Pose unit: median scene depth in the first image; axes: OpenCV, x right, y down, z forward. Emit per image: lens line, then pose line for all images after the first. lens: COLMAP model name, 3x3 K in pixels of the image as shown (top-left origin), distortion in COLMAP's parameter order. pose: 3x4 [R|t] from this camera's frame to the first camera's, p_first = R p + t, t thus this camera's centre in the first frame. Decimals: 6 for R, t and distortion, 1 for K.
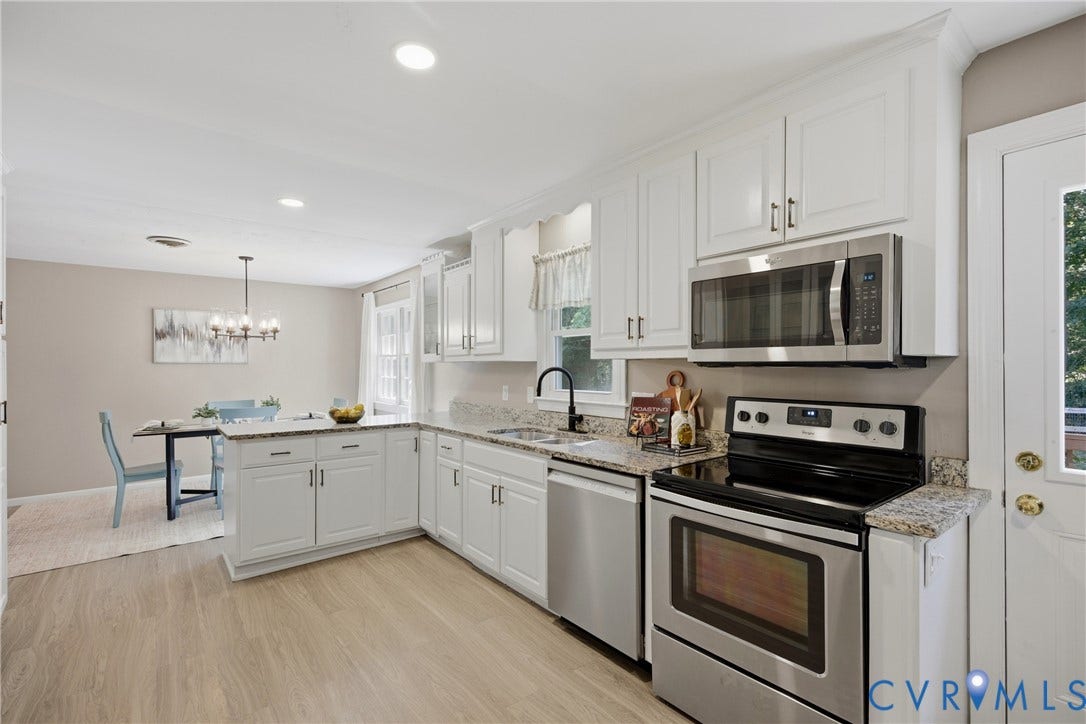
lens RADIAL K [[494.8, 0, 542.5], [0, 494.8, 366.6], [0, 0, 1]] dist [0.000890, 0.000138]
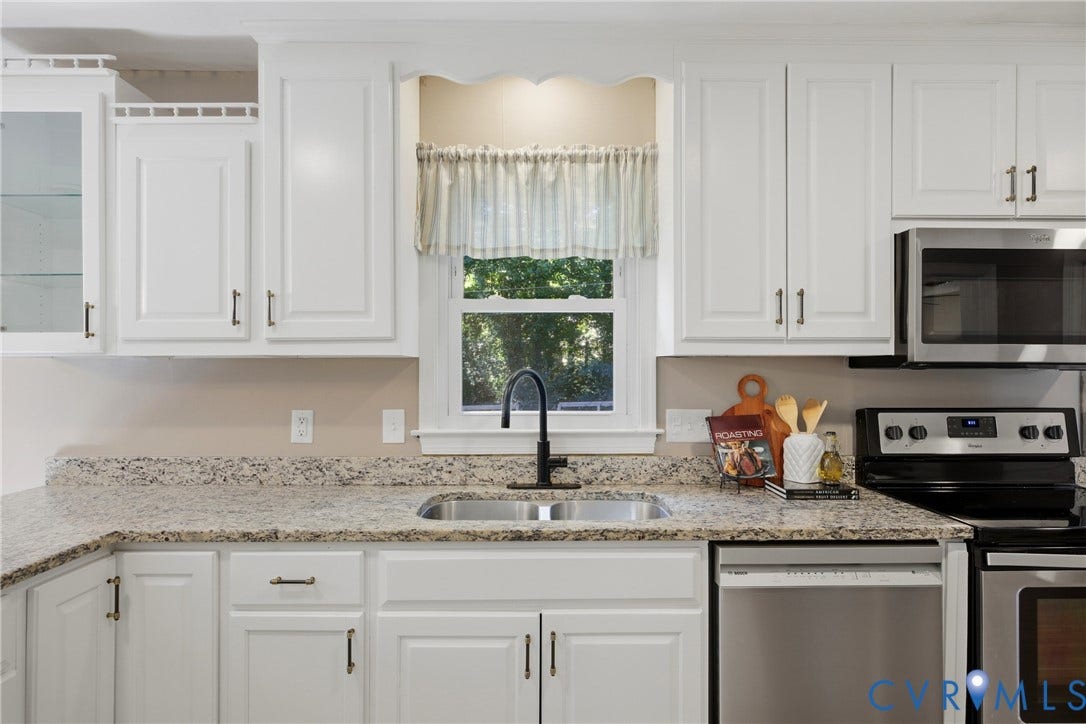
lens RADIAL K [[605.4, 0, 543.9], [0, 605.4, 369.1], [0, 0, 1]] dist [-0.003669, -0.001130]
pose [[0.610413, 0.000607, 0.792083, -0.468542], [-0.000555, 1.000000, -0.000338, 0.001054], [-0.792083, -0.000233, 0.610413, 0.596514]]
